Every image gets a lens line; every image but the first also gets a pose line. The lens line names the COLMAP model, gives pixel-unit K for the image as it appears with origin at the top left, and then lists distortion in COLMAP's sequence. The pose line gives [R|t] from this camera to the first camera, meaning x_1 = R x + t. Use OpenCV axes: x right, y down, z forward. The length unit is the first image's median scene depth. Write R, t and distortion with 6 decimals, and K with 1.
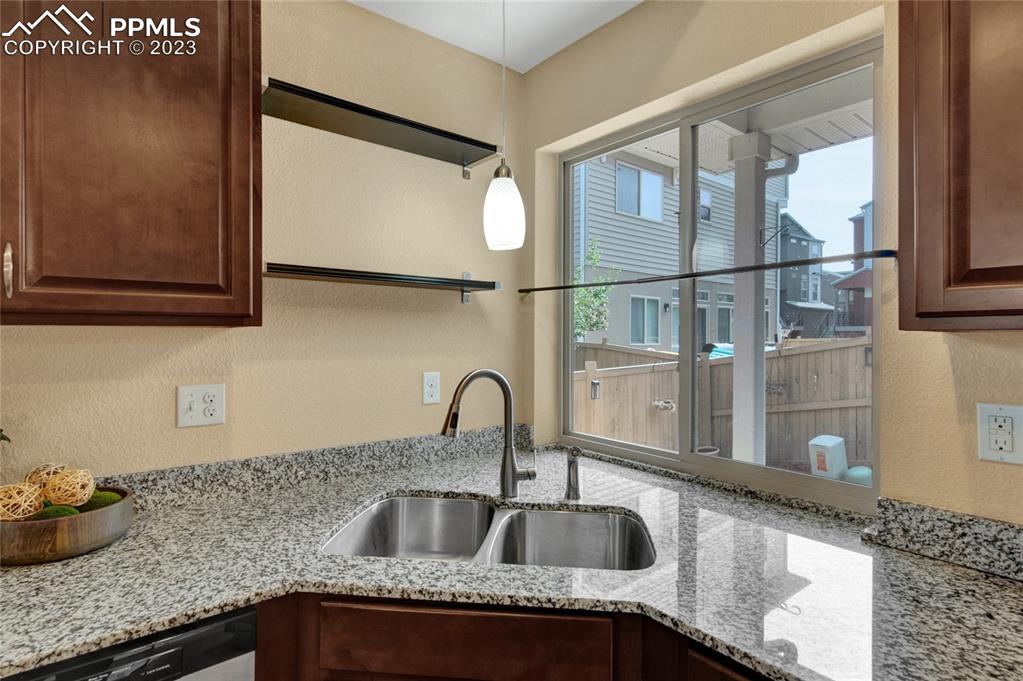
lens RADIAL K [[524.6, 0, 508.9], [0, 524.6, 328.2], [0, 0, 1]] dist [0.000209, 0.000270]
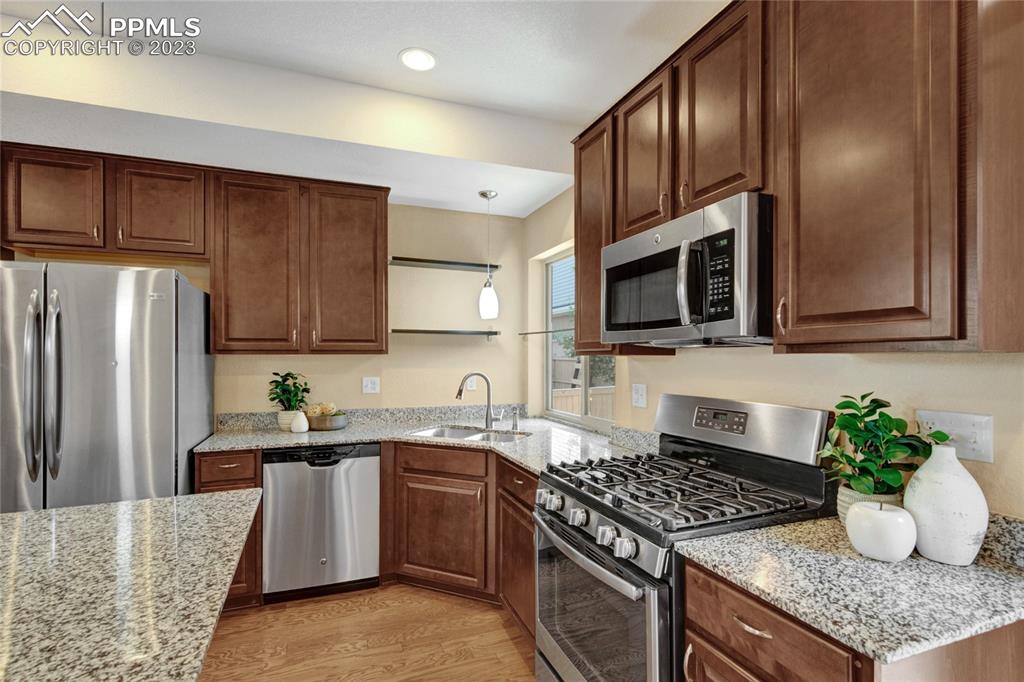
lens RADIAL K [[491.5, 0, 511.0], [0, 491.5, 353.7], [0, 0, 1]] dist [0.000312, 0.000040]
pose [[0.953469, -0.005107, -0.301447, 0.770024], [0.006589, 0.999971, 0.003899, -0.010630], [0.301418, -0.005704, 0.953475, -1.047856]]
